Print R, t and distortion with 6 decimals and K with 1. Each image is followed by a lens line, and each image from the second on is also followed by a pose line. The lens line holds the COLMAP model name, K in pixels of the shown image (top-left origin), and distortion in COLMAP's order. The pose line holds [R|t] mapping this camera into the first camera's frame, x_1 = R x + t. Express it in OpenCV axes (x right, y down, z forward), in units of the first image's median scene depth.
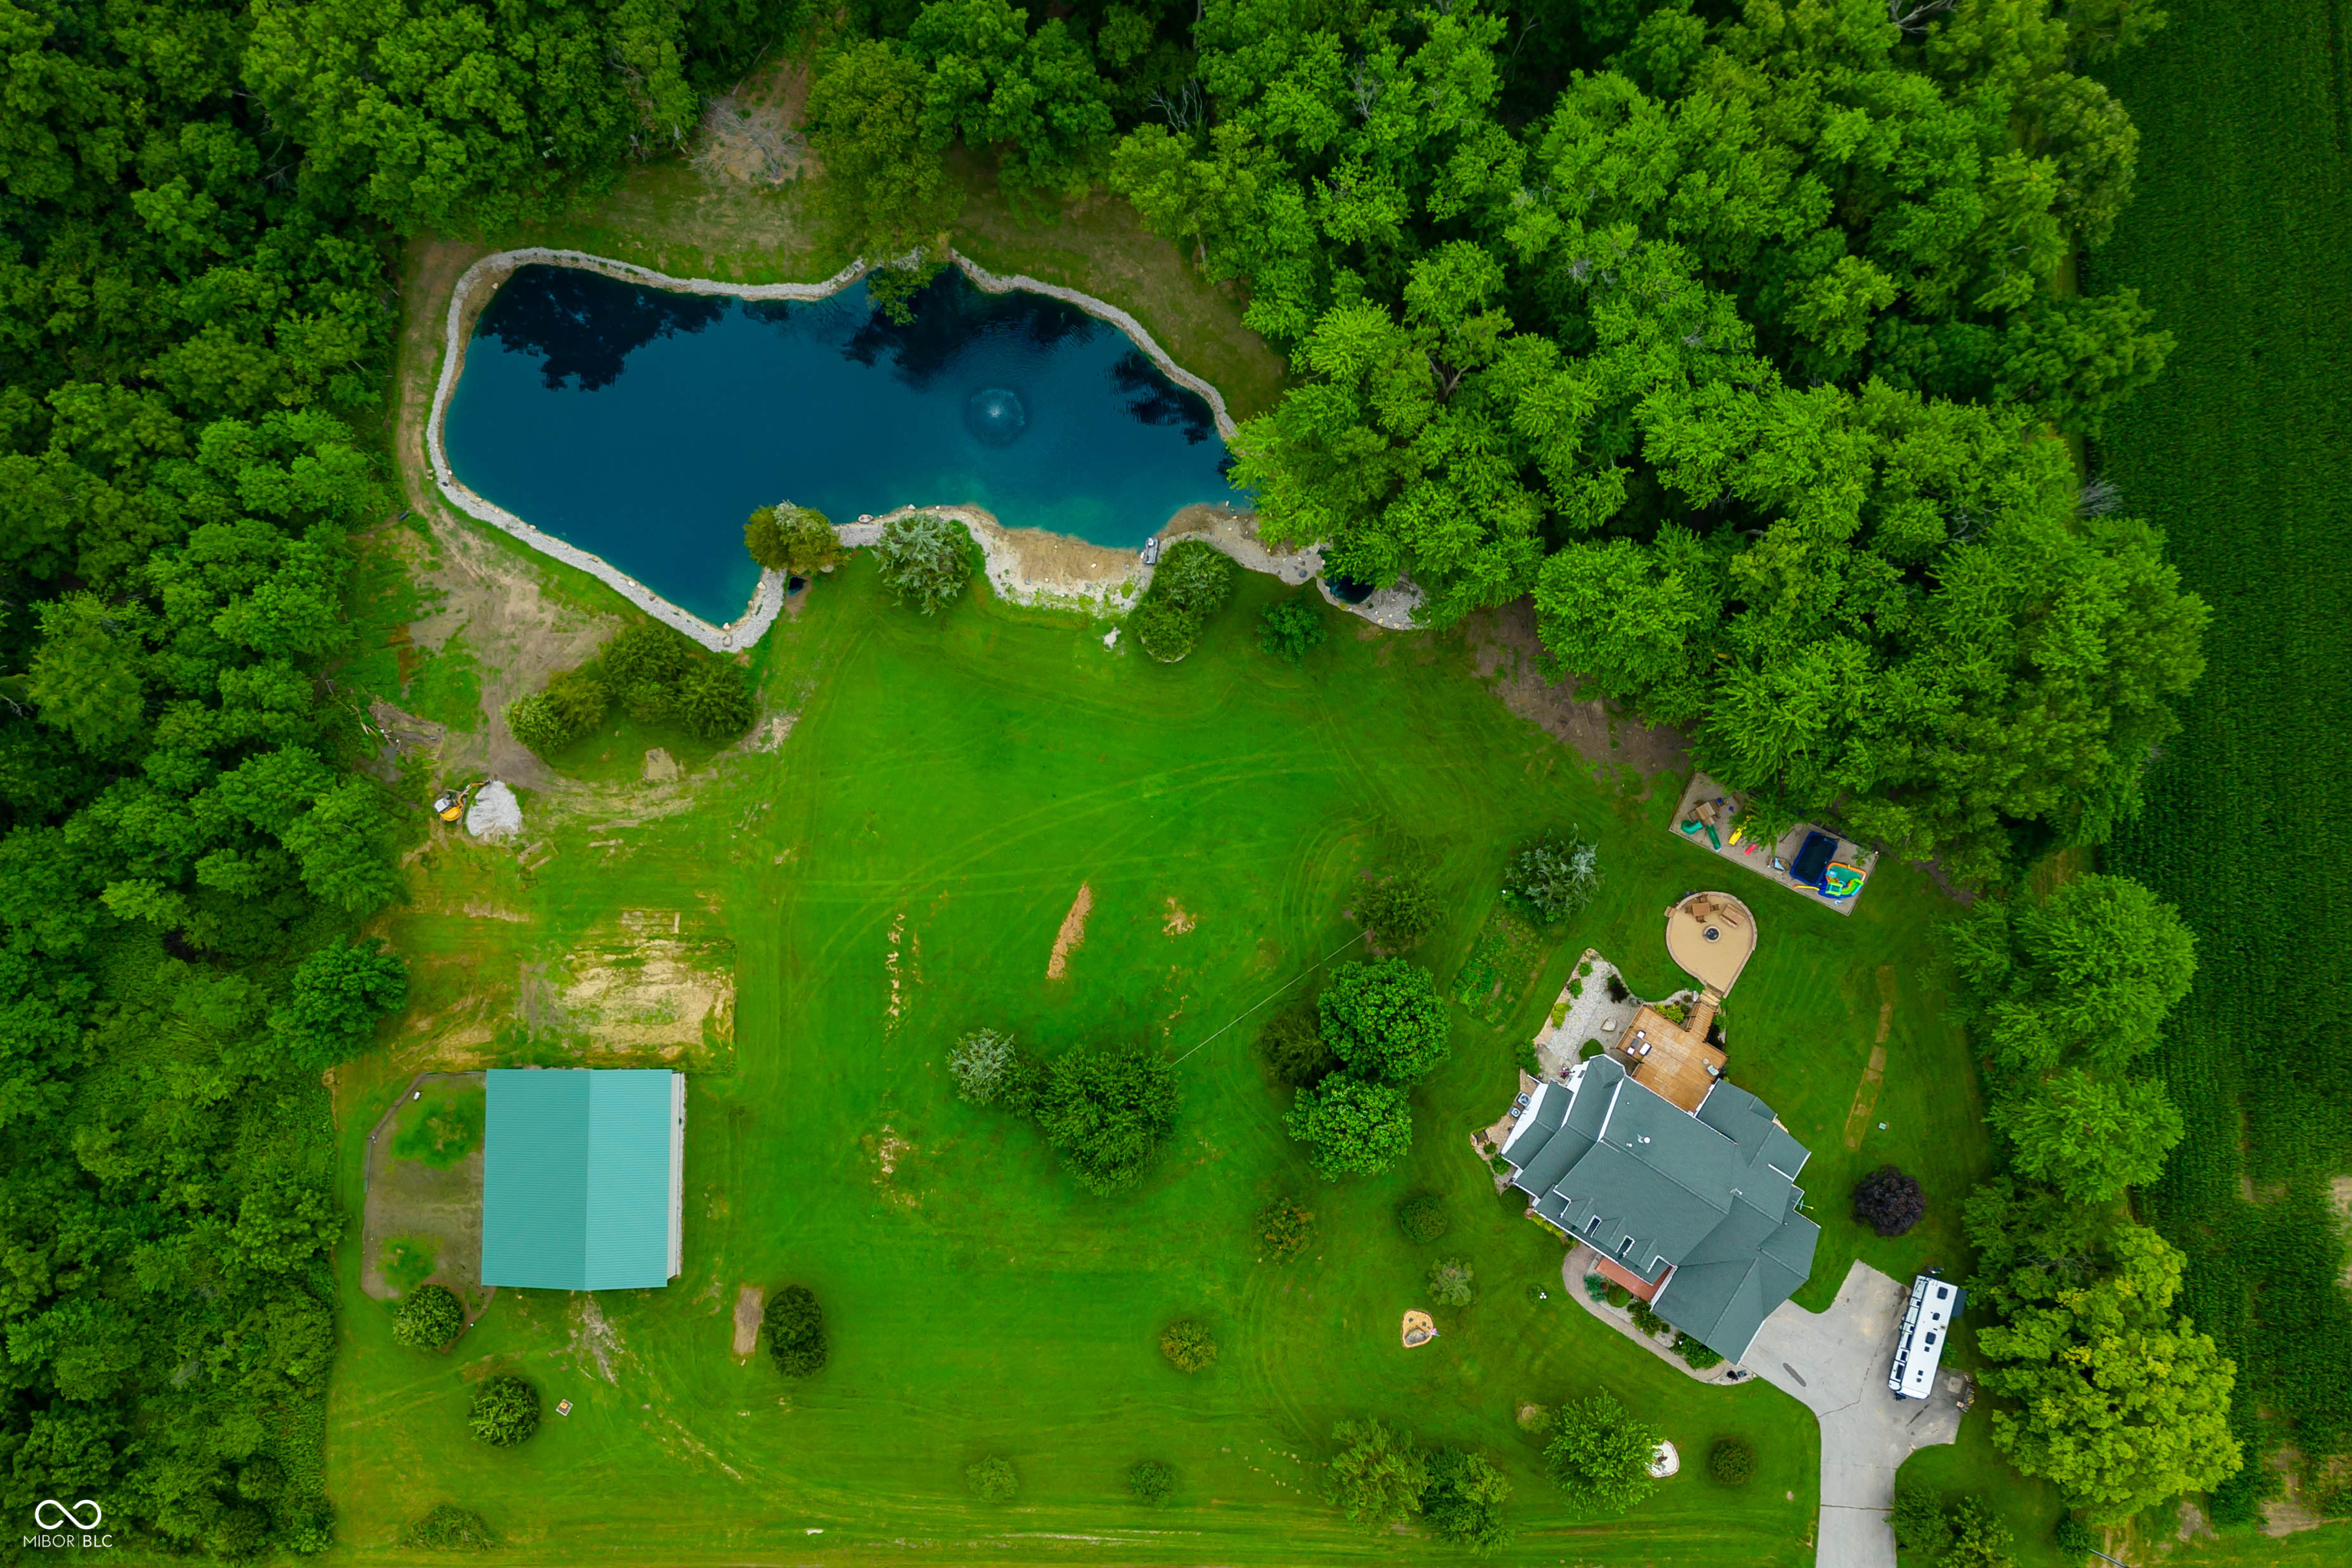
lens RADIAL K [[1742.9, 0, 1112.6], [0, 1742.9, 907.2], [0, 0, 1]] dist [0.088632, -0.106886]
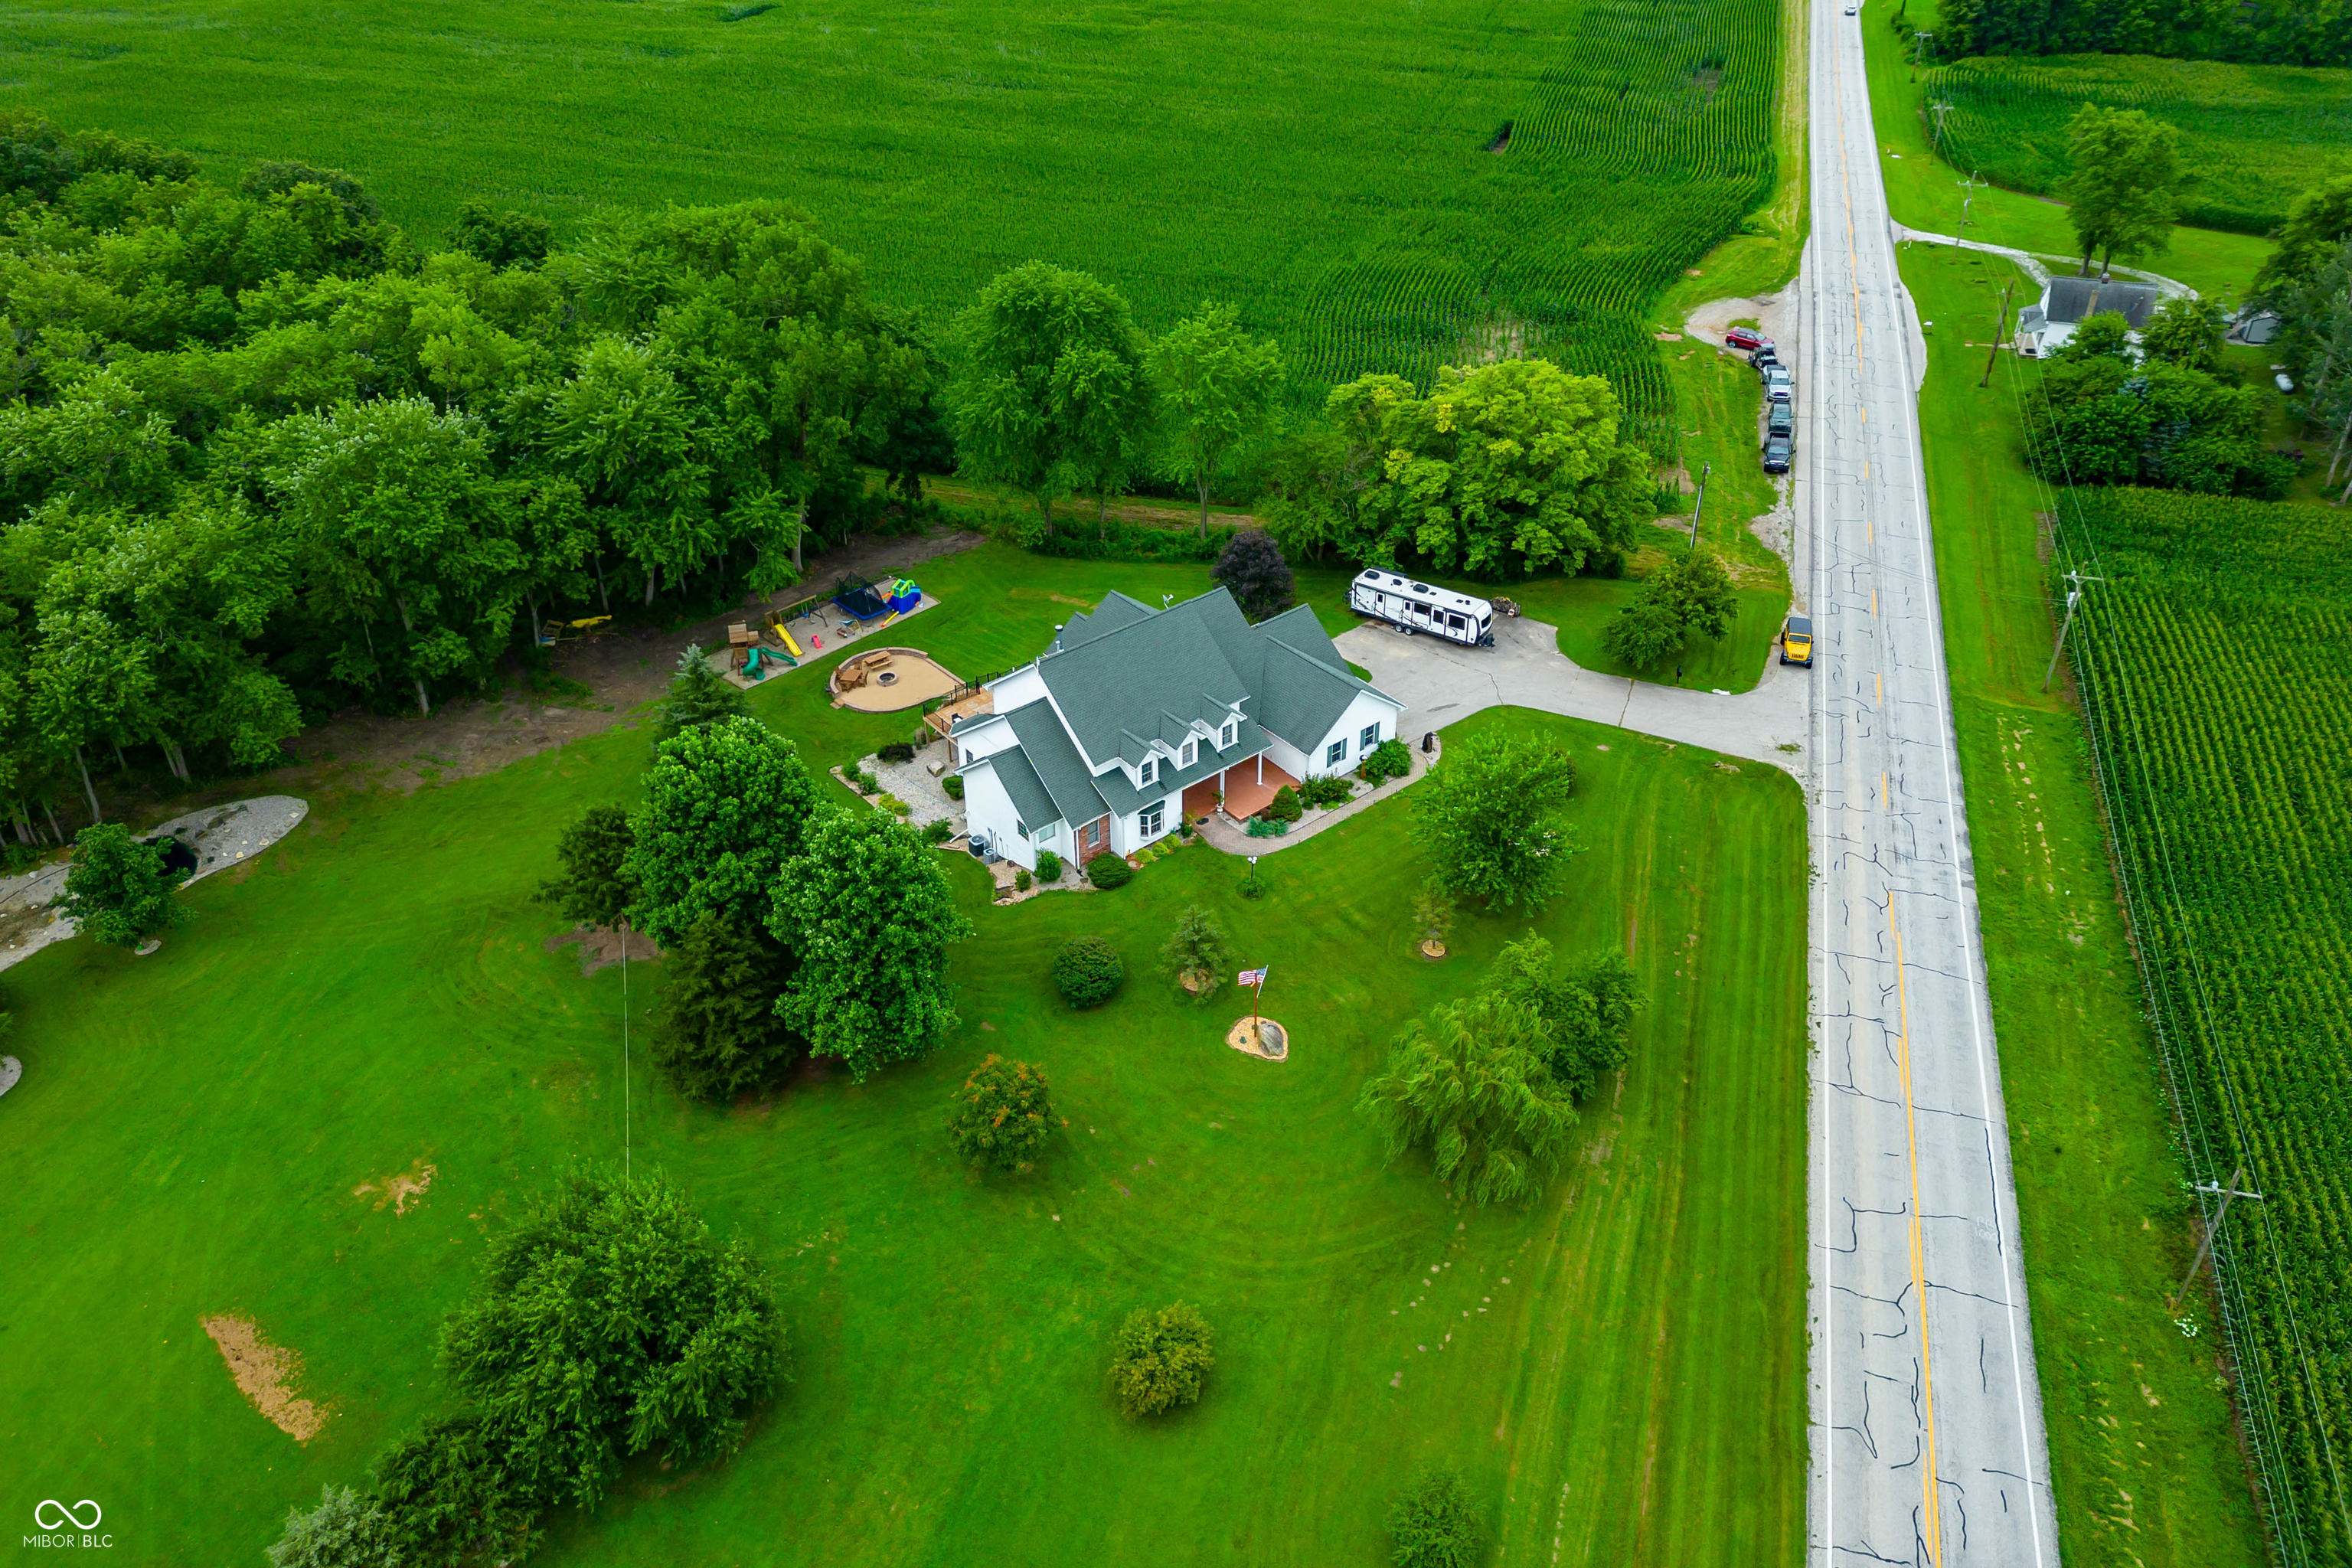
lens RADIAL K [[1629.7, 0, 1173.2], [0, 1629.7, 698.0], [0, 0, 1]] dist [0.082452, -0.088270]
pose [[0.315898, -0.502104, 0.805047, -0.217023], [0.947723, 0.207279, -0.242605, 0.319304], [-0.045056, 0.839599, 0.541334, 0.606098]]
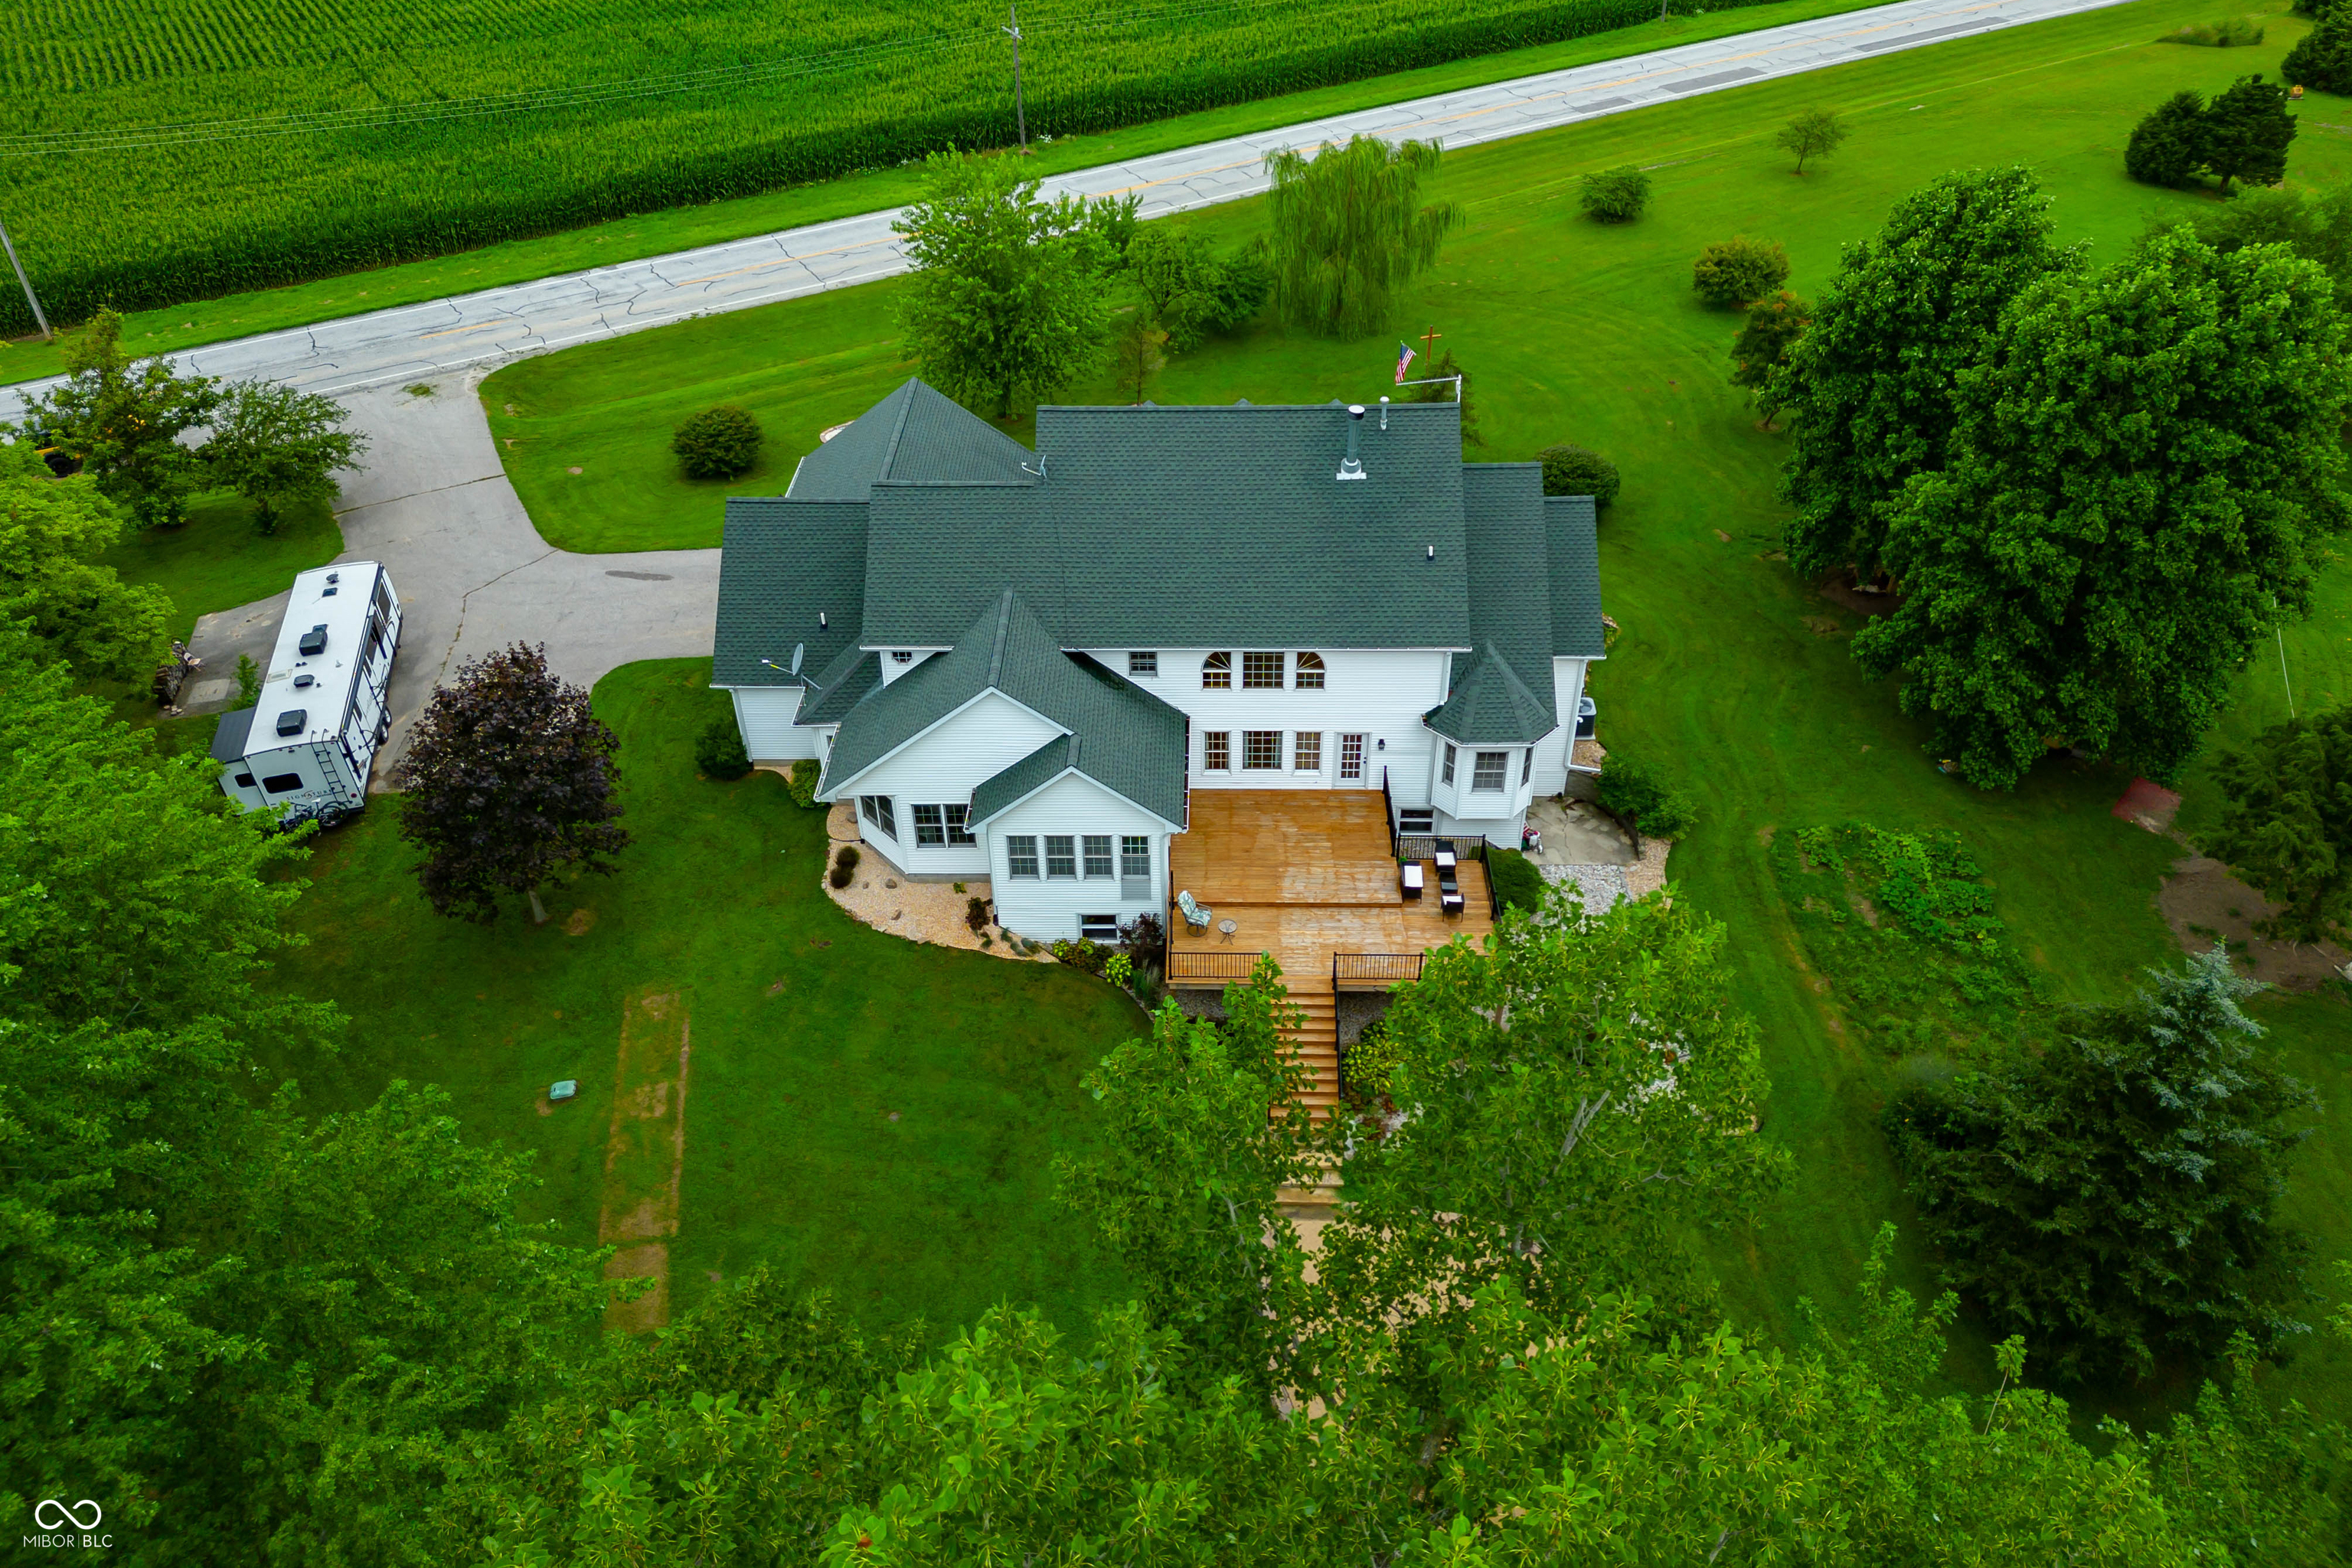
lens RADIAL K [[1629.7, 0, 1173.2], [0, 1629.7, 698.0], [0, 0, 1]] dist [0.082452, -0.088270]
pose [[-0.856584, 0.326452, -0.399617, 0.434000], [-0.513494, -0.462917, 0.722518, -0.086016], [0.050877, 0.824098, 0.564158, 0.800201]]
